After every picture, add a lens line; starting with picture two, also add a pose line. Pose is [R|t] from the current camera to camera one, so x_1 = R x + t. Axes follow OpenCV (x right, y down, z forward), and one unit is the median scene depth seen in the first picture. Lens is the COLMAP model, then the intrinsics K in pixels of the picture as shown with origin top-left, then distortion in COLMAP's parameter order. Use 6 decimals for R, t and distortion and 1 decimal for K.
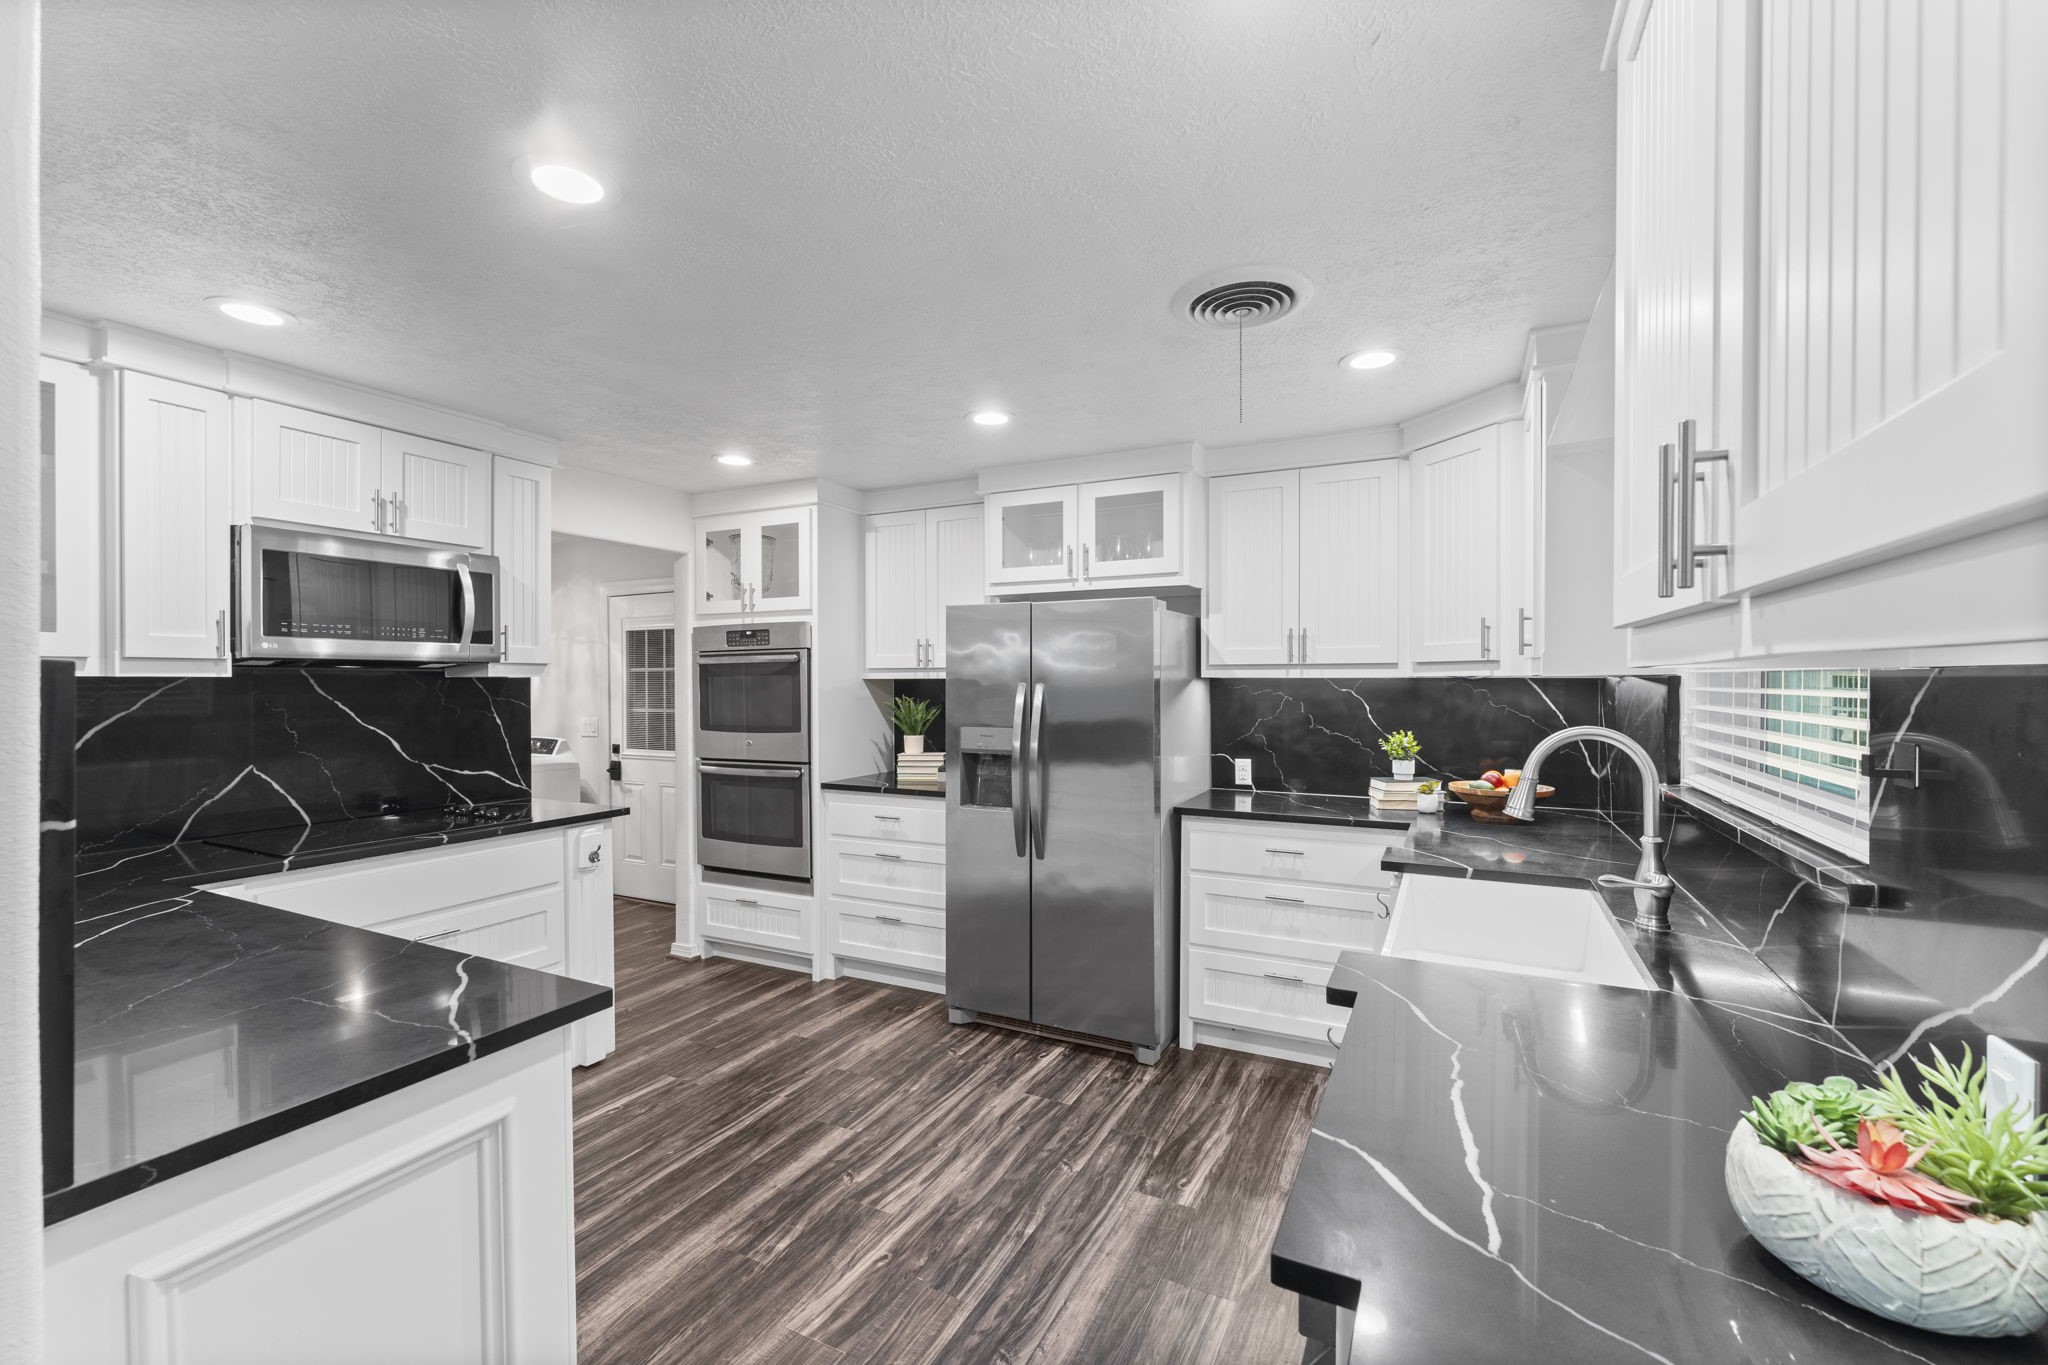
lens RADIAL K [[839.4, 0, 1011.1], [0, 839.4, 686.1], [0, 0, 1]] dist [-0.000430, 0.000048]
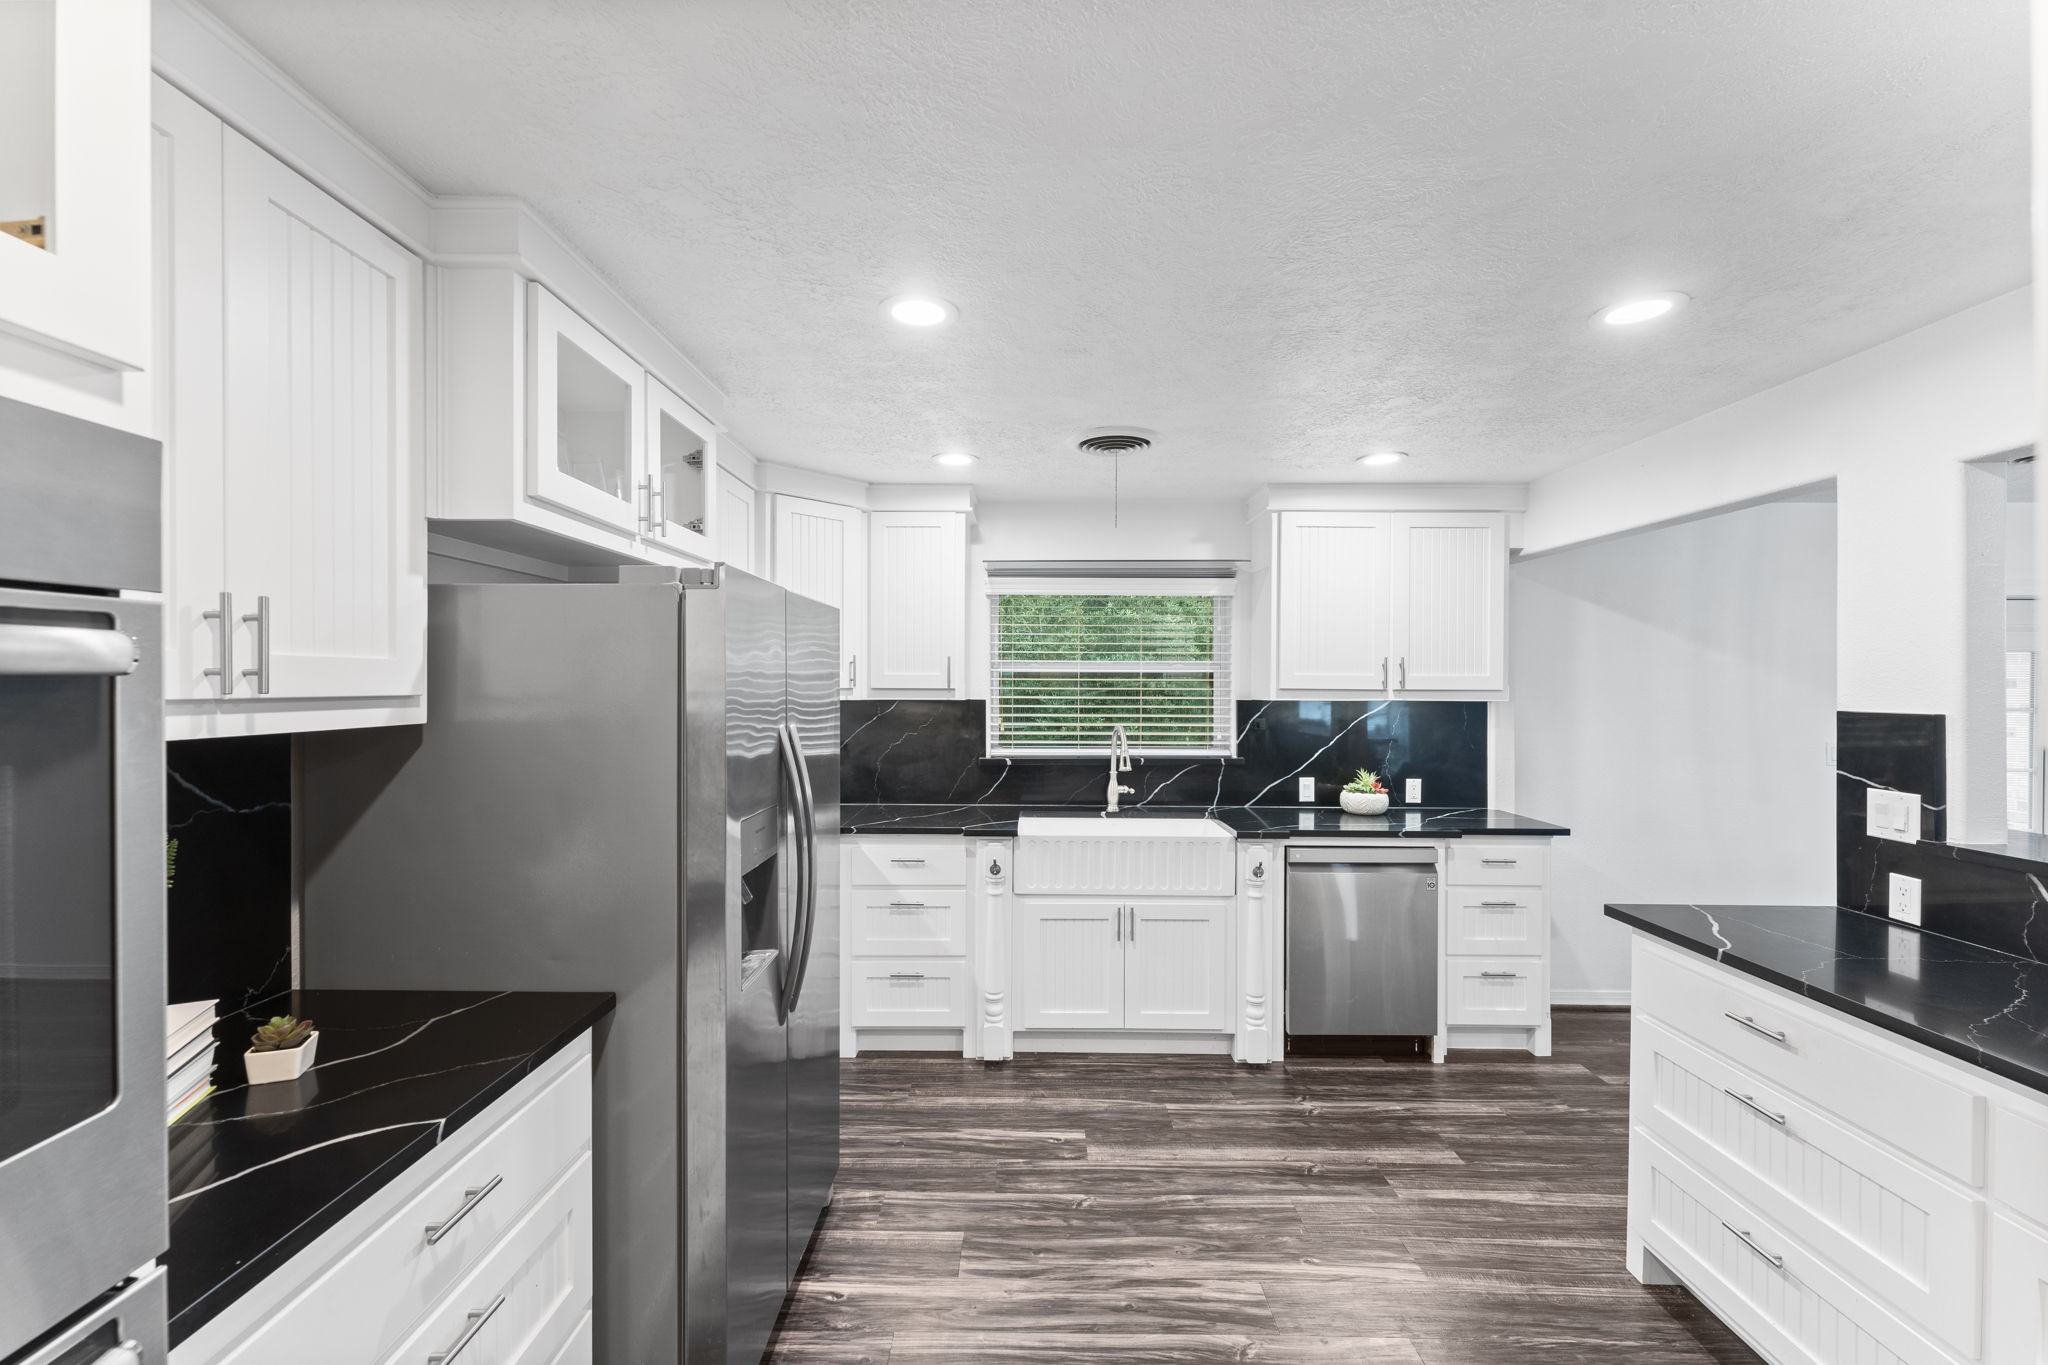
lens RADIAL K [[839.4, 0, 1011.1], [0, 839.4, 686.1], [0, 0, 1]] dist [-0.000430, 0.000048]
pose [[-0.441786, -0.001640, 0.897119, -0.743455], [0.004754, 0.999980, 0.004170, -0.040666], [-0.897108, 0.006107, -0.441770, 1.432339]]
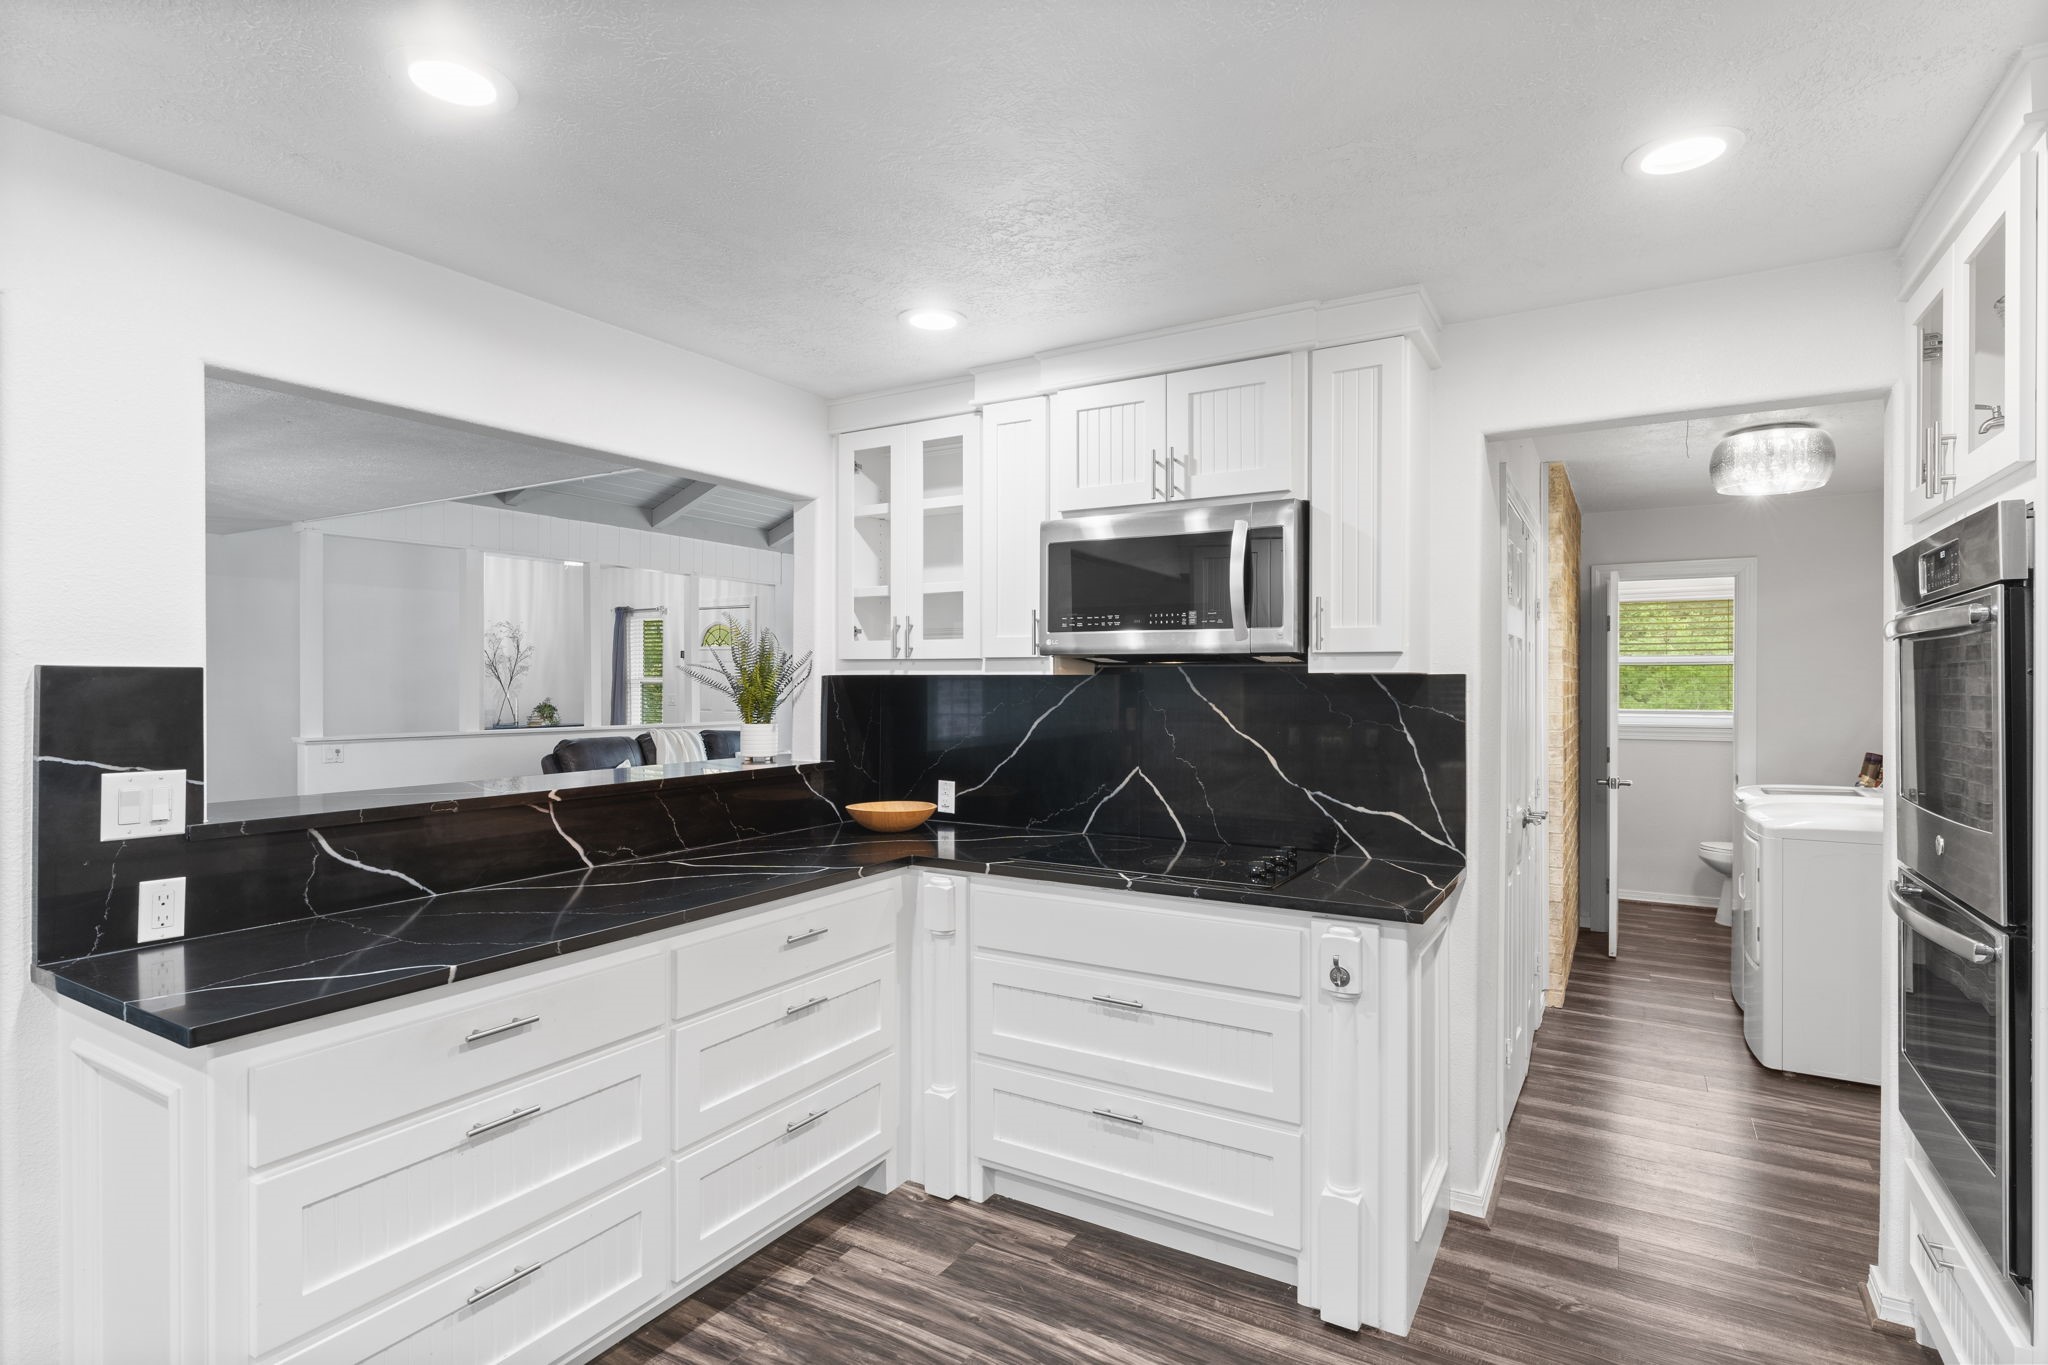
lens RADIAL K [[1018.7, 0, 1024.0], [0, 1018.7, 682.5], [0, 0, 1]] dist [0.000395, 0.000011]
pose [[-0.052299, 0.001933, -0.998630, 0.283865], [-0.009141, 0.999955, 0.002414, -0.004099], [0.998590, 0.009255, -0.052279, 0.988948]]
